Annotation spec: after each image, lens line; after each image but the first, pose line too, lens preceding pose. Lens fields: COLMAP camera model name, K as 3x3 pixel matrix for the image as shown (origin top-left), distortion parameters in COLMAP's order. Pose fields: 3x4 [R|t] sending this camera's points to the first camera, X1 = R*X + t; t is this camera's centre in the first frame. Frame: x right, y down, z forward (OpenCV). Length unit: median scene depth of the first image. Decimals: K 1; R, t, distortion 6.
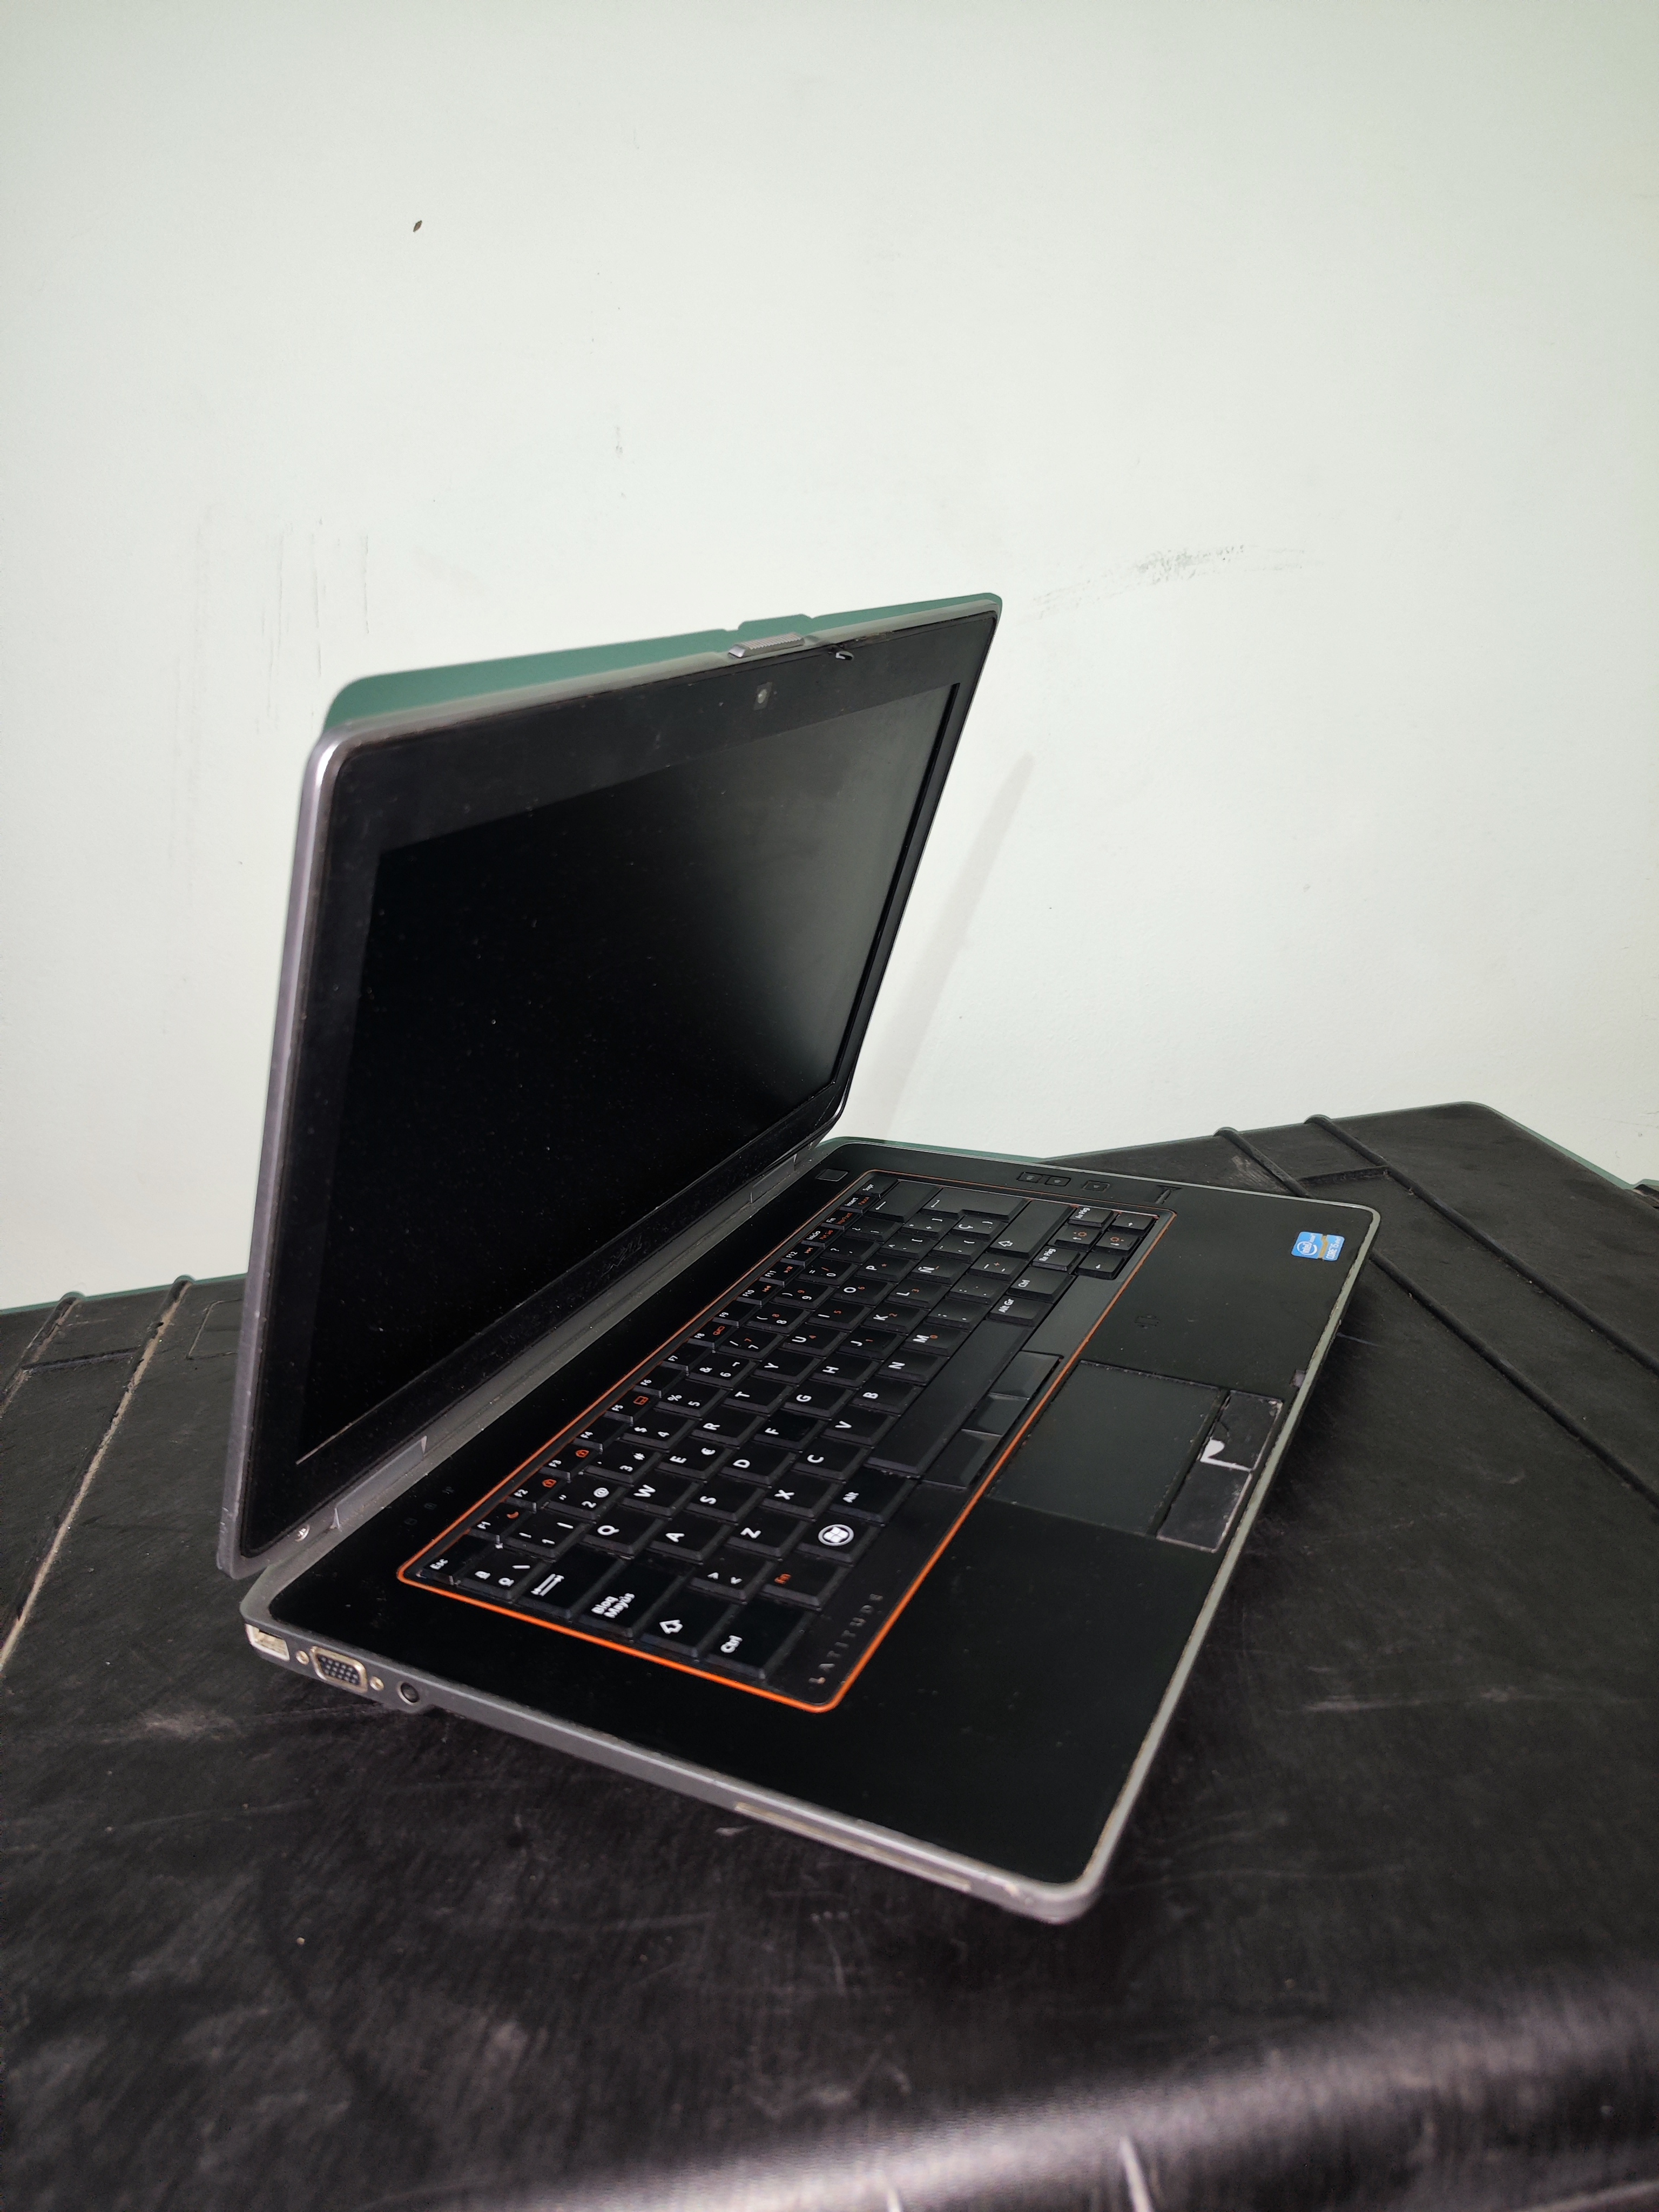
lens RADIAL K [[1577.2, 0, 825.0], [0, 1577.2, 1112.4], [0, 0, 1]] dist [0.006691, 0.003944]
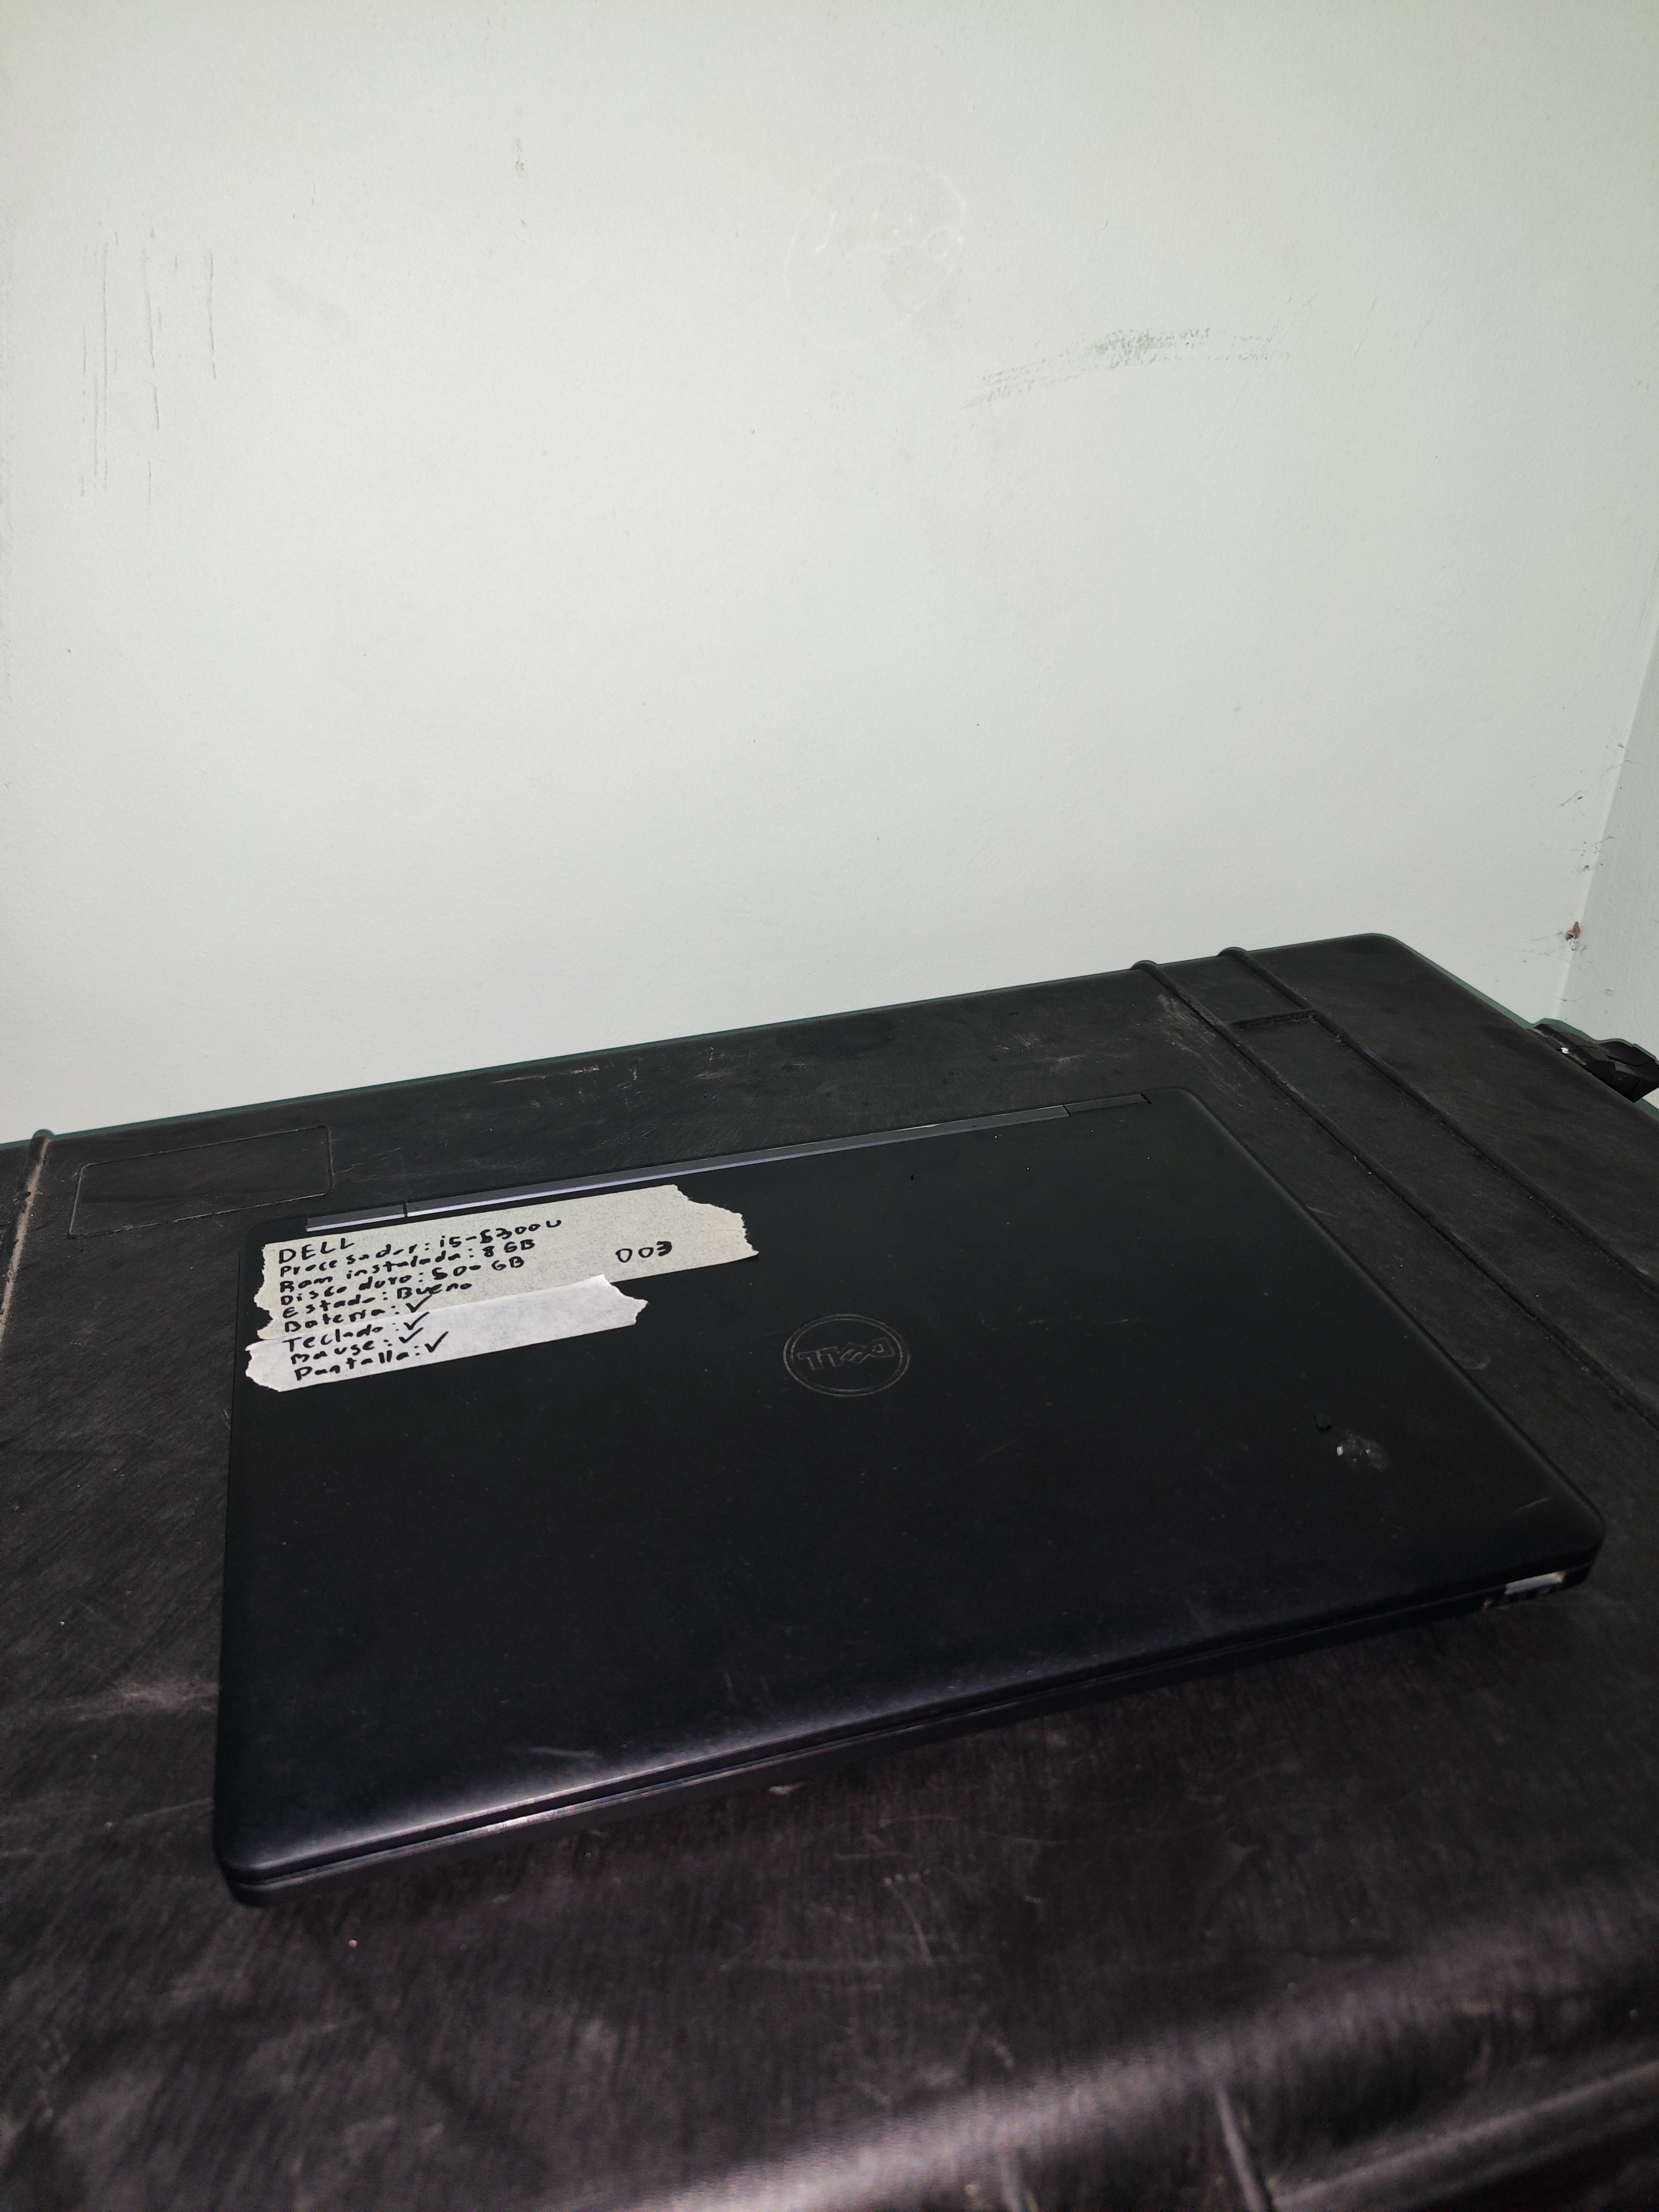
lens RADIAL K [[1575.5, 0, 821.6], [0, 1575.5, 1120.6], [0, 0, 1]] dist [0.009460, 0.001712]
pose [[0.989885, -0.009015, 0.141583, -0.169921], [-0.016505, 0.983884, 0.178043, -0.127405], [-0.140907, -0.178579, 0.973784, 0.114599]]
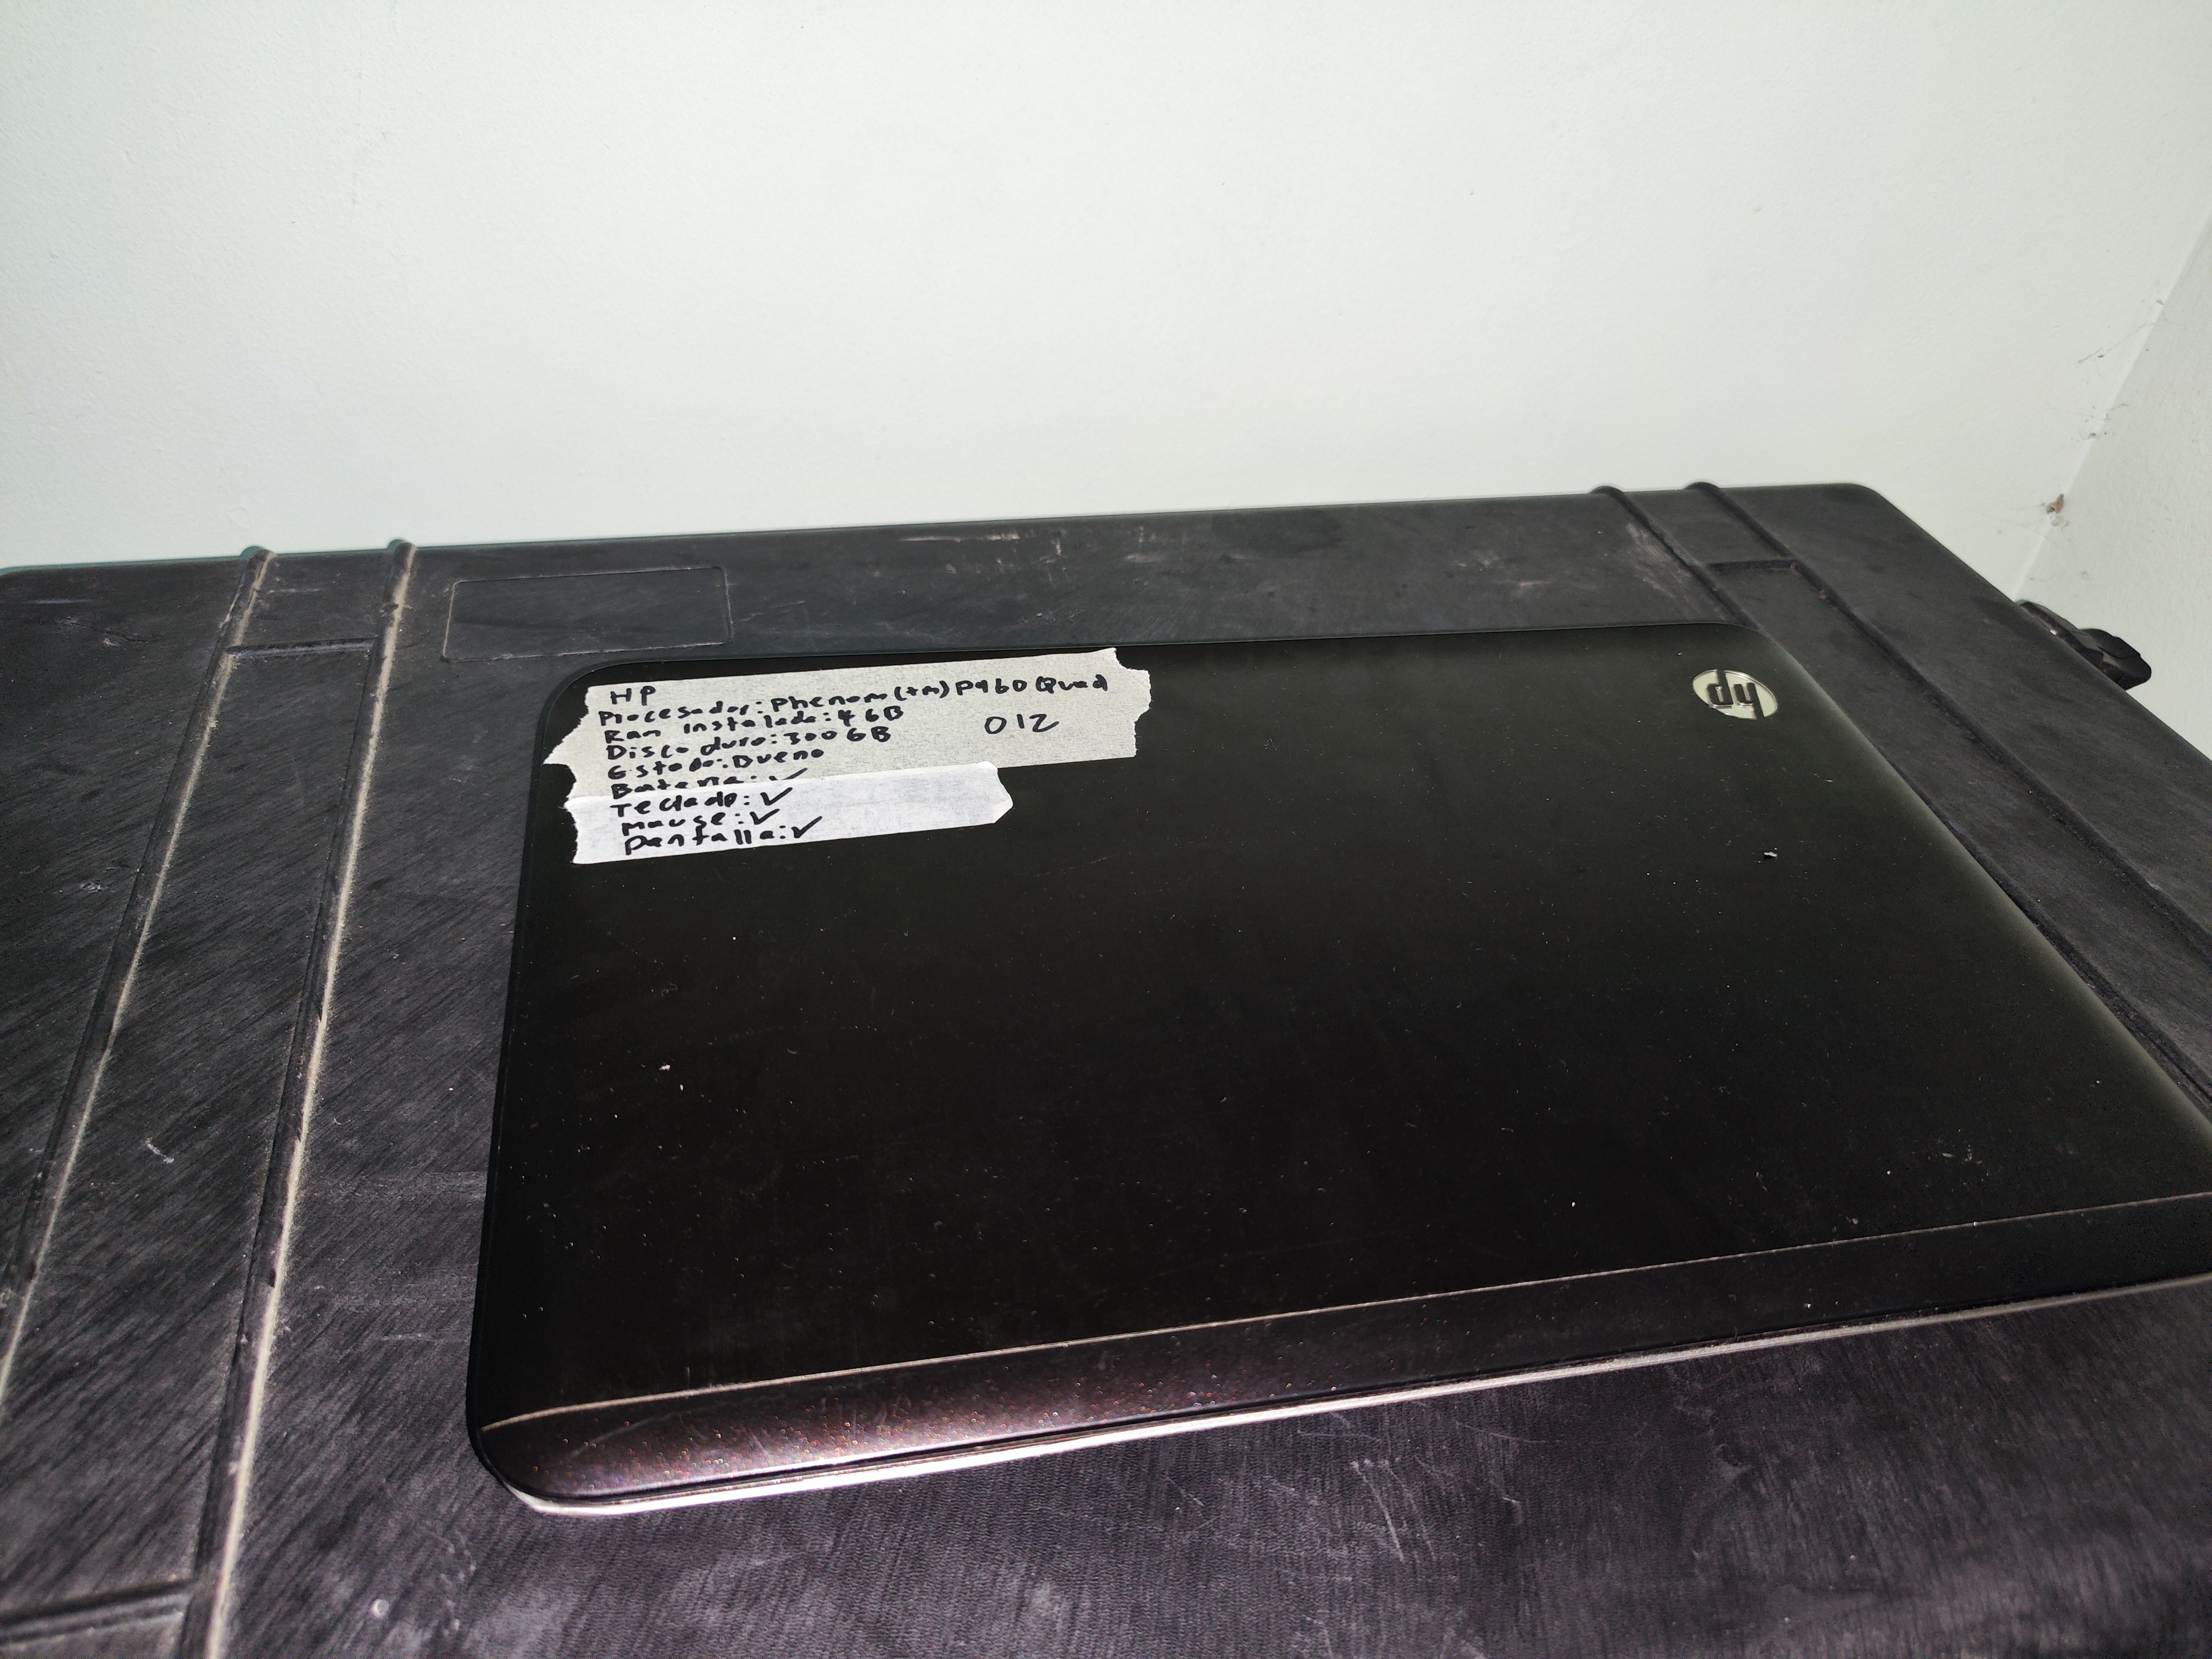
lens RADIAL K [[1587.2, 0, 1129.2], [0, 1587.2, 834.0], [0, 0, 1]] dist [0.007111, -0.002990]
pose [[0.984208, 0.078952, 0.158433, -0.287514], [-0.125667, 0.941985, 0.311243, -0.098706], [-0.124668, -0.326238, 0.937031, 0.250938]]
